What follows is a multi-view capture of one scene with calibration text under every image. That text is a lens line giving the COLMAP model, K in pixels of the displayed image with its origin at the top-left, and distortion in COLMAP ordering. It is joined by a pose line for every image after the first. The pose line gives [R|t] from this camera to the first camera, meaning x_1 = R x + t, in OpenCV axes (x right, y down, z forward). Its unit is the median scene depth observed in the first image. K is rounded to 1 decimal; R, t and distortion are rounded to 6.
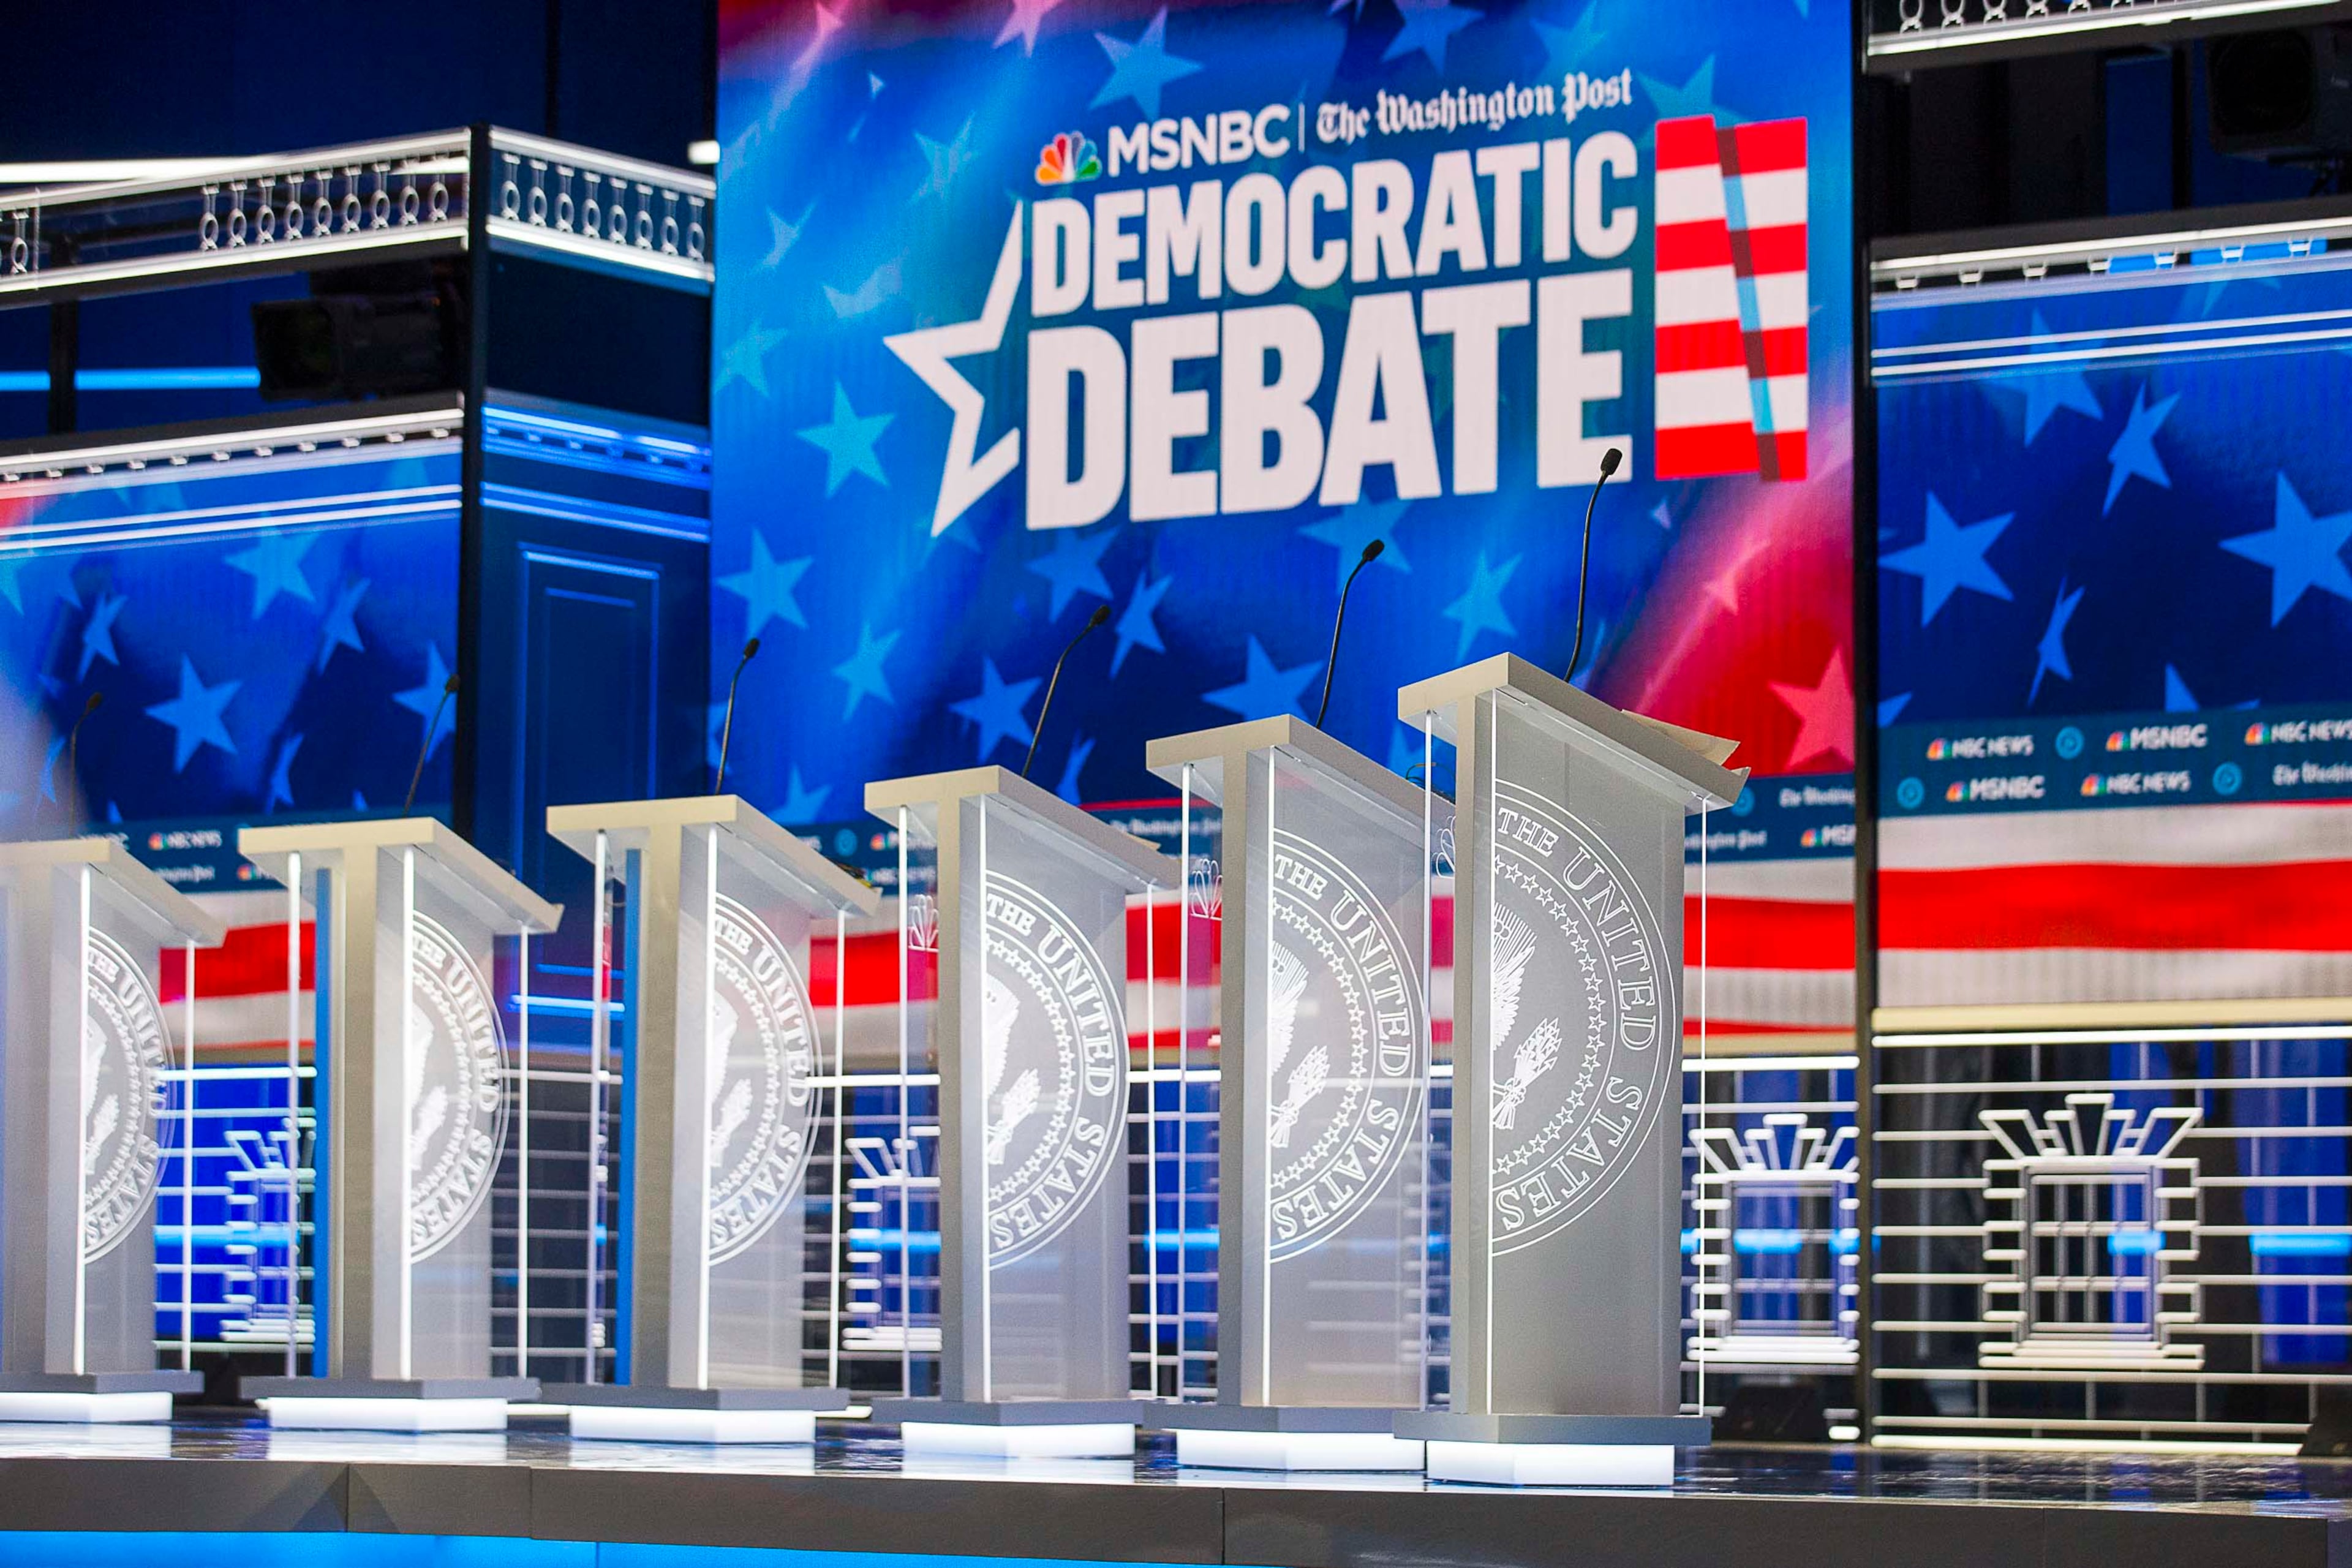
lens RADIAL K [[6559.0, 0, 1176.0], [0, 6559.0, 784.0], [0, 0, 1]] dist [-0.111007, 1.801921]
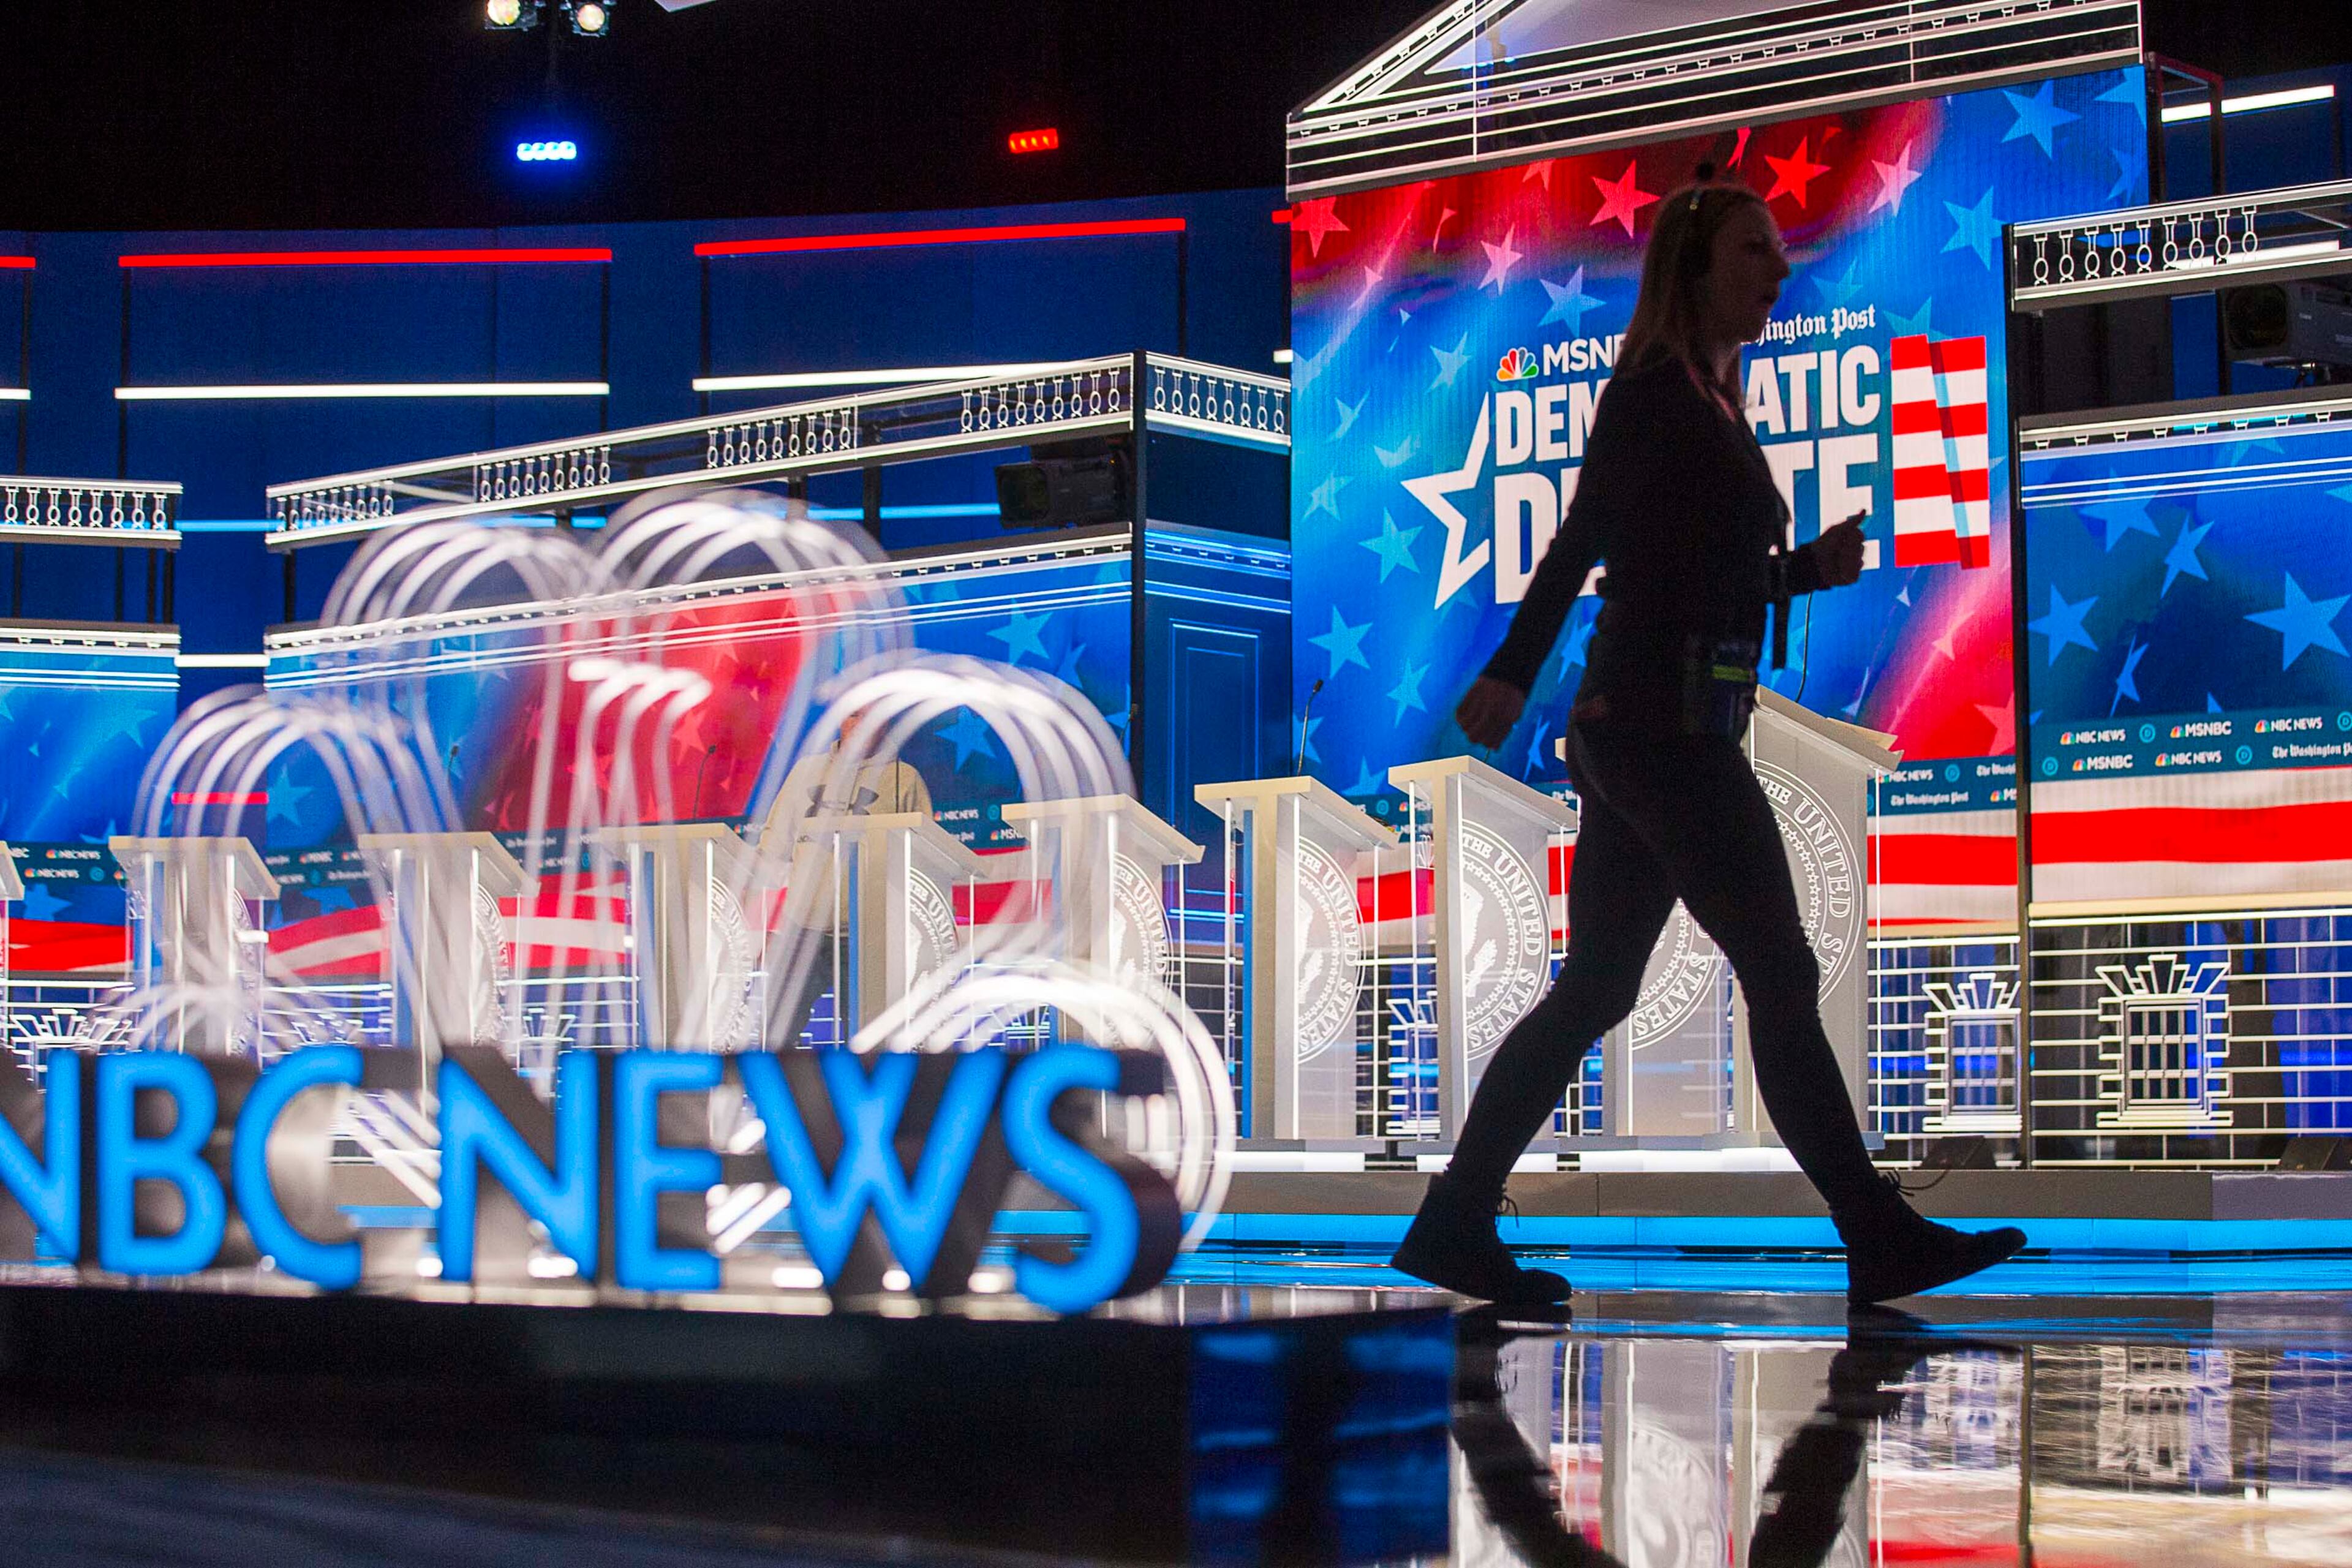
lens RADIAL K [[4791.4, 0, 1169.1], [0, 4791.4, 870.6], [0, 0, 1]] dist [-0.358954, 0.051270]
pose [[0.995259, -0.012466, -0.096455, 0.009272], [0.014441, 0.999700, 0.019807, 0.000800], [0.096179, -0.021106, 0.995140, -0.141142]]
